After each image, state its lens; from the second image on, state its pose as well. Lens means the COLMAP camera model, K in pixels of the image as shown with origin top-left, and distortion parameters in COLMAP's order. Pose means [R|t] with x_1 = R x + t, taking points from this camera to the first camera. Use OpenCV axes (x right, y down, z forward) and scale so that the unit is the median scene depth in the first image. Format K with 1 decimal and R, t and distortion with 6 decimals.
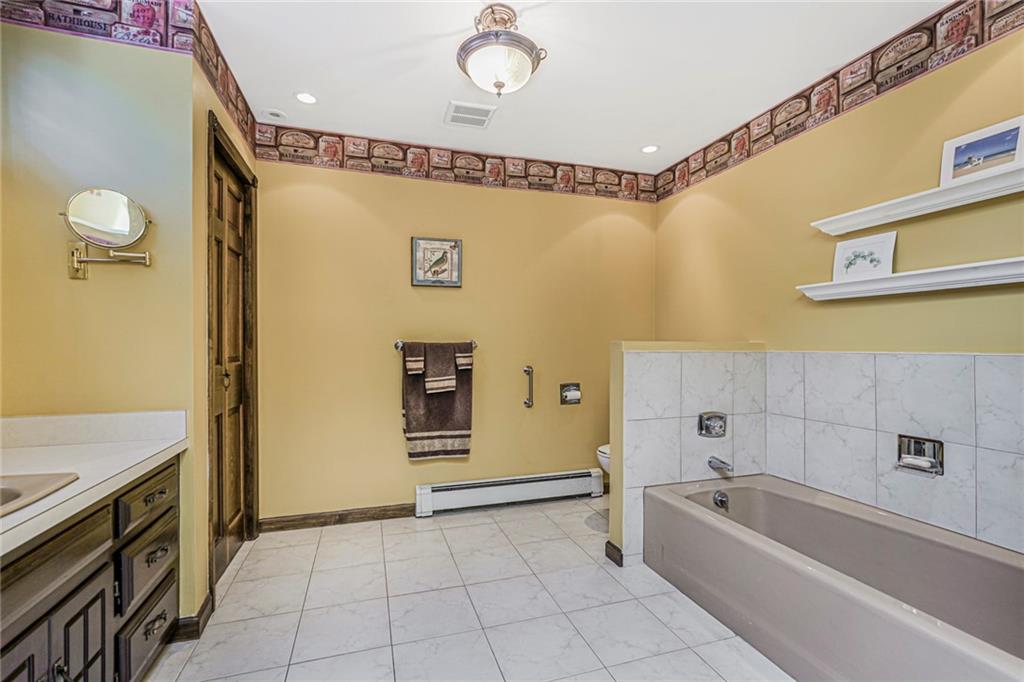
lens RADIAL K [[462.2, 0, 513.7], [0, 462.2, 344.9], [0, 0, 1]] dist [-0.016040, 0.010514]
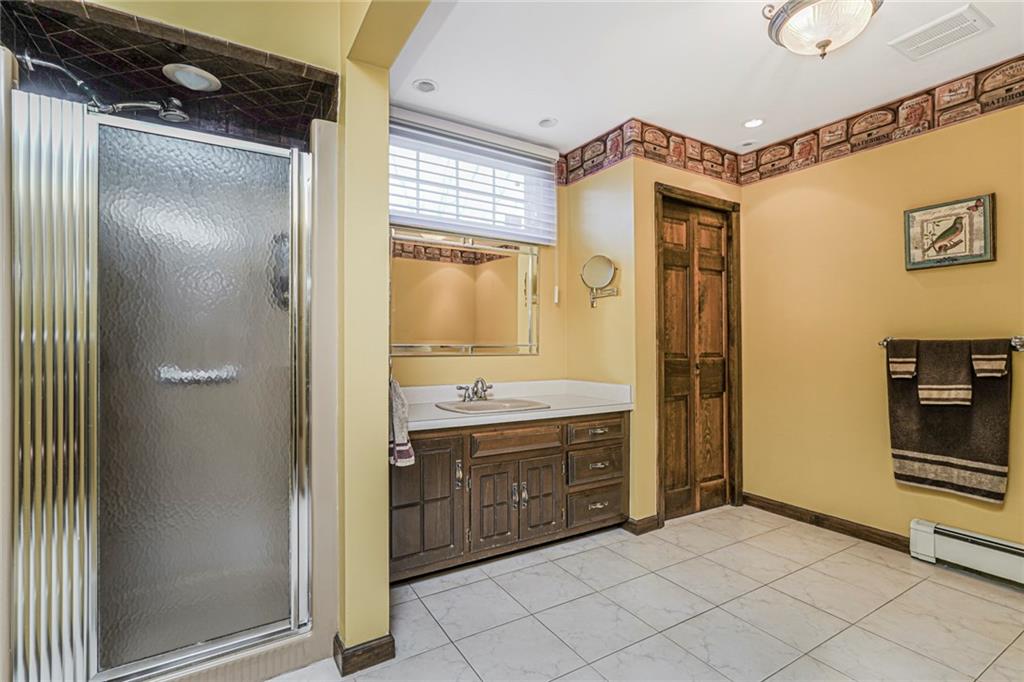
lens RADIAL K [[462.2, 0, 516.5], [0, 462.2, 343.0], [0, 0, 1]] dist [-0.016040, 0.010514]
pose [[0.253631, -0.004411, -0.967291, 0.395709], [0.001001, 0.999990, -0.004298, 0.002846], [0.967300, 0.000122, 0.253633, 0.127218]]
